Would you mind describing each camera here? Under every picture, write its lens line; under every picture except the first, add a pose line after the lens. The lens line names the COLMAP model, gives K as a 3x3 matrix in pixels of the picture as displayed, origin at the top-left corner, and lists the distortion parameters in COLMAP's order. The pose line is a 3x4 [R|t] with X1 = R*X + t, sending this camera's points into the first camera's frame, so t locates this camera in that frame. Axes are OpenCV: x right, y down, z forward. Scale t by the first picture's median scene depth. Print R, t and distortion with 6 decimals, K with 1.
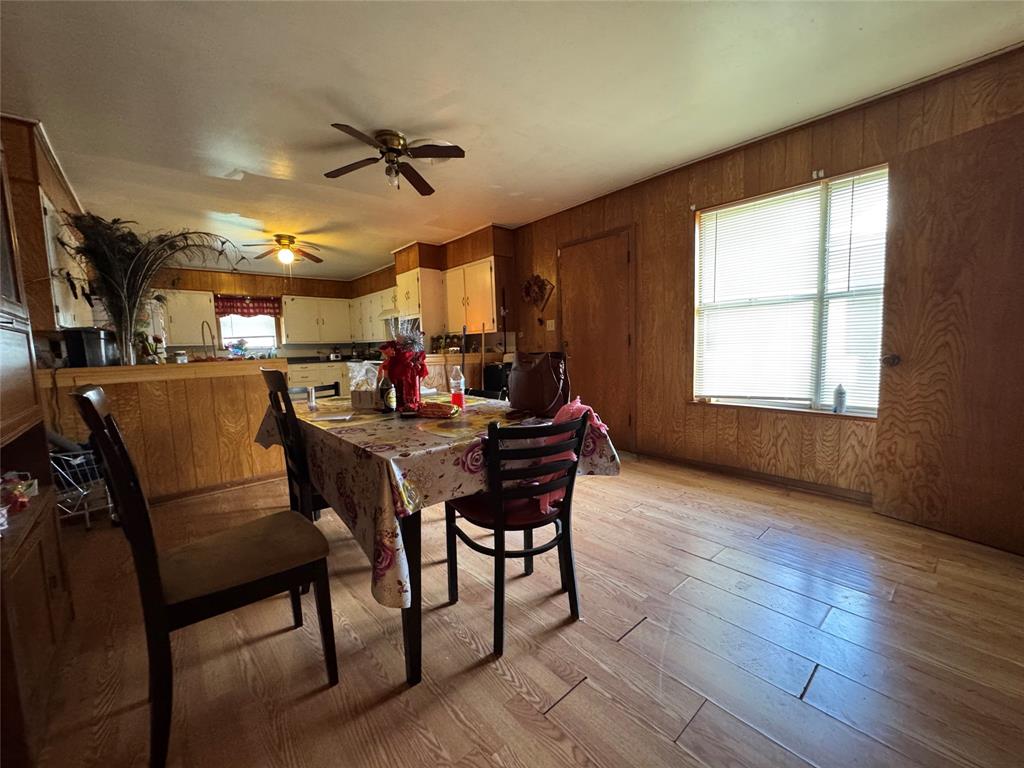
lens RADIAL K [[410.3, 0, 510.7], [0, 410.3, 383.5], [0, 0, 1]] dist [-0.003826, 0.000135]
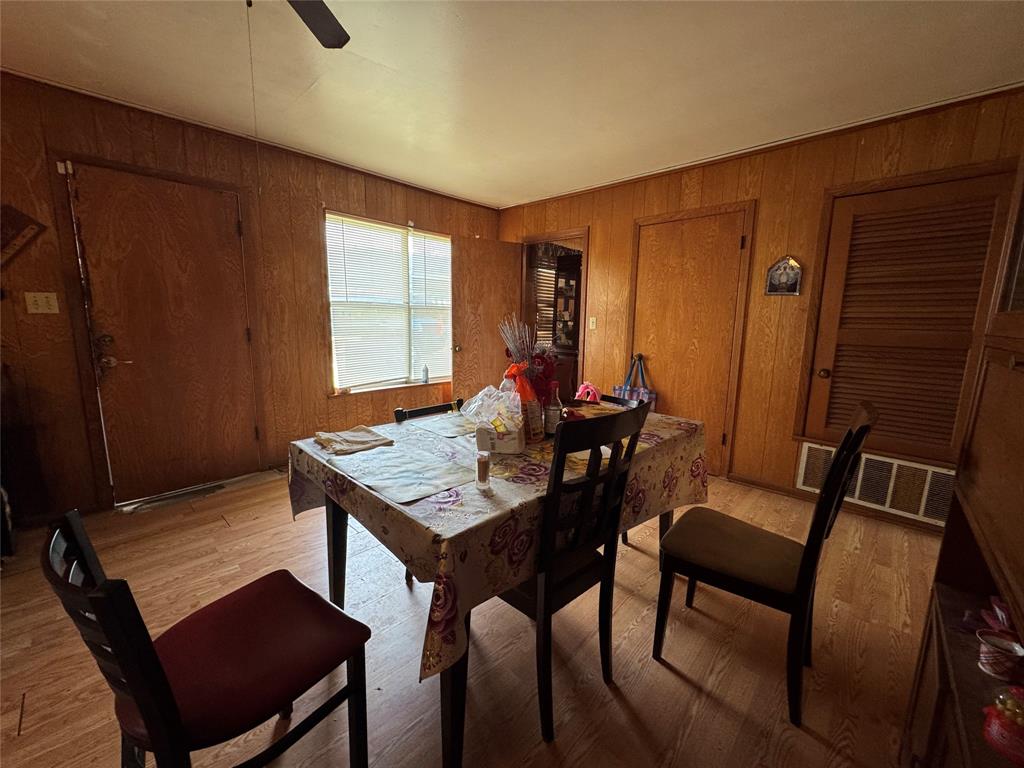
lens RADIAL K [[410.3, 0, 513.5], [0, 410.3, 386.0], [0, 0, 1]] dist [-0.003826, 0.000135]
pose [[-0.103381, -0.133316, 0.985667, -0.804599], [0.075095, 0.987102, 0.141387, -0.116029], [-0.991803, 0.088636, -0.092036, 0.818344]]
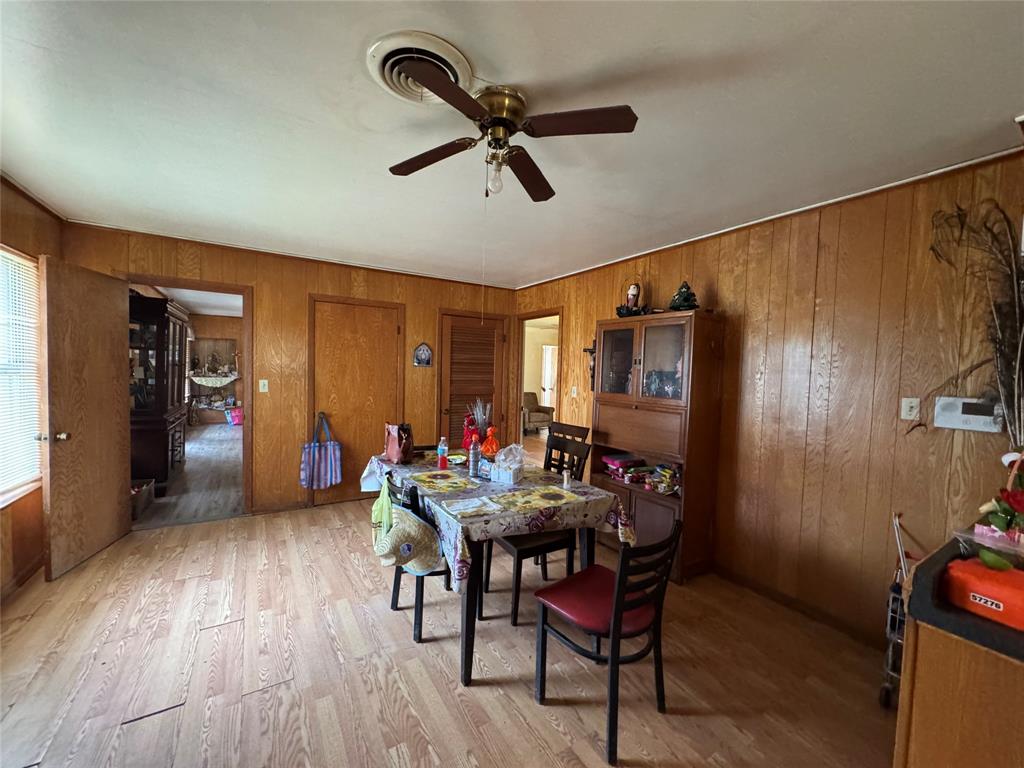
lens RADIAL K [[410.3, 0, 508.8], [0, 410.3, 384.8], [0, 0, 1]] dist [-0.003826, 0.000135]
pose [[-0.987726, -0.010674, 0.155829, -0.408828], [0.009766, 0.991490, 0.129816, -0.291469], [-0.155889, 0.129744, -0.979217, 1.649083]]
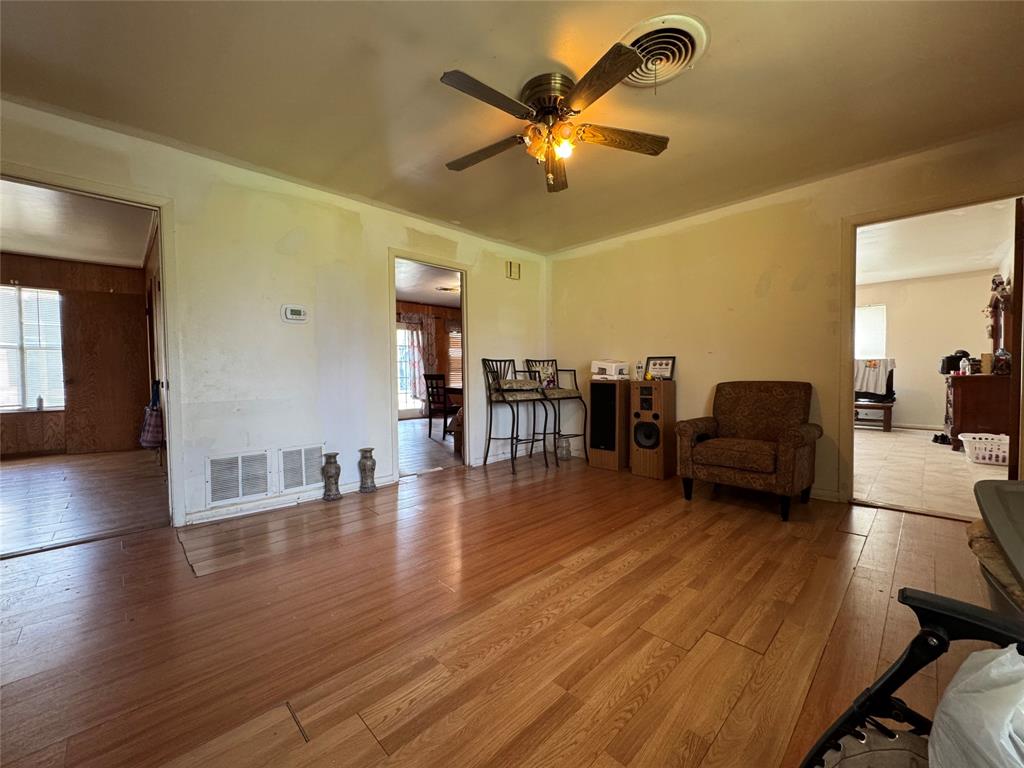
lens RADIAL K [[410.3, 0, 512.6], [0, 410.3, 383.1], [0, 0, 1]] dist [-0.003826, 0.000135]
pose [[-0.050329, -0.000066, 0.998733, -1.168731], [0.104990, 0.994459, 0.005357, 0.162419], [-0.993199, 0.105126, -0.050043, -1.061667]]
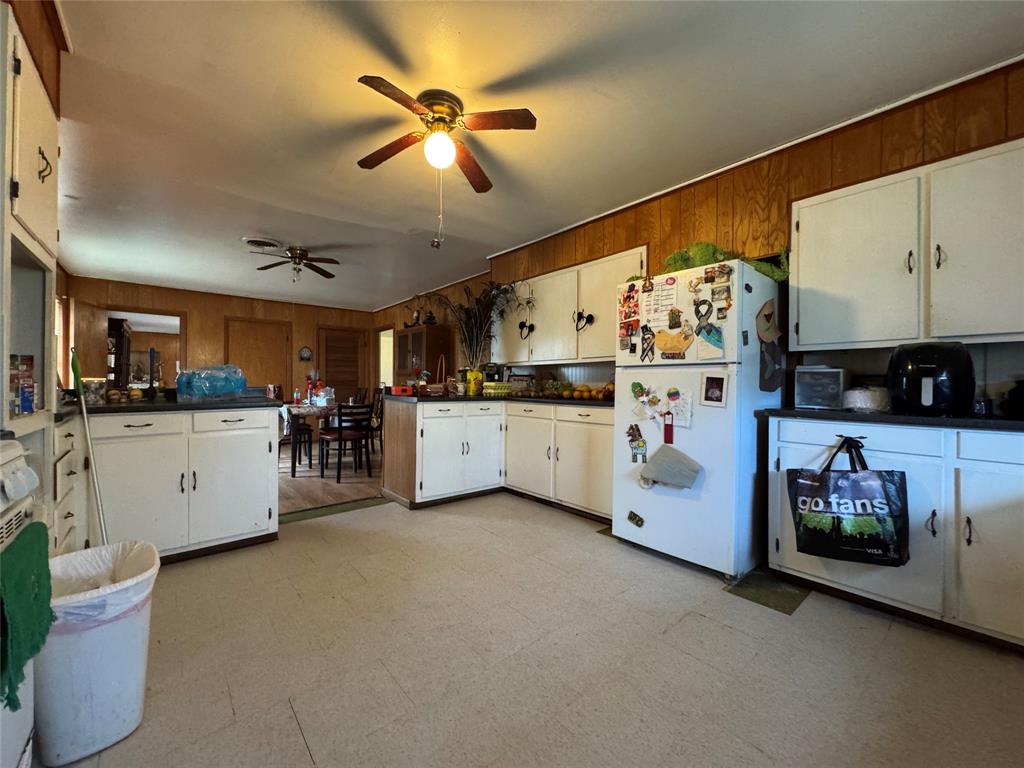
lens RADIAL K [[410.3, 0, 511.7], [0, 410.3, 383.0], [0, 0, 1]] dist [-0.003826, 0.000135]
pose [[-0.999704, 0.022427, 0.009380, -1.156396], [0.023155, 0.995989, 0.086431, -0.209848], [-0.007404, 0.086623, -0.996214, 2.679160]]
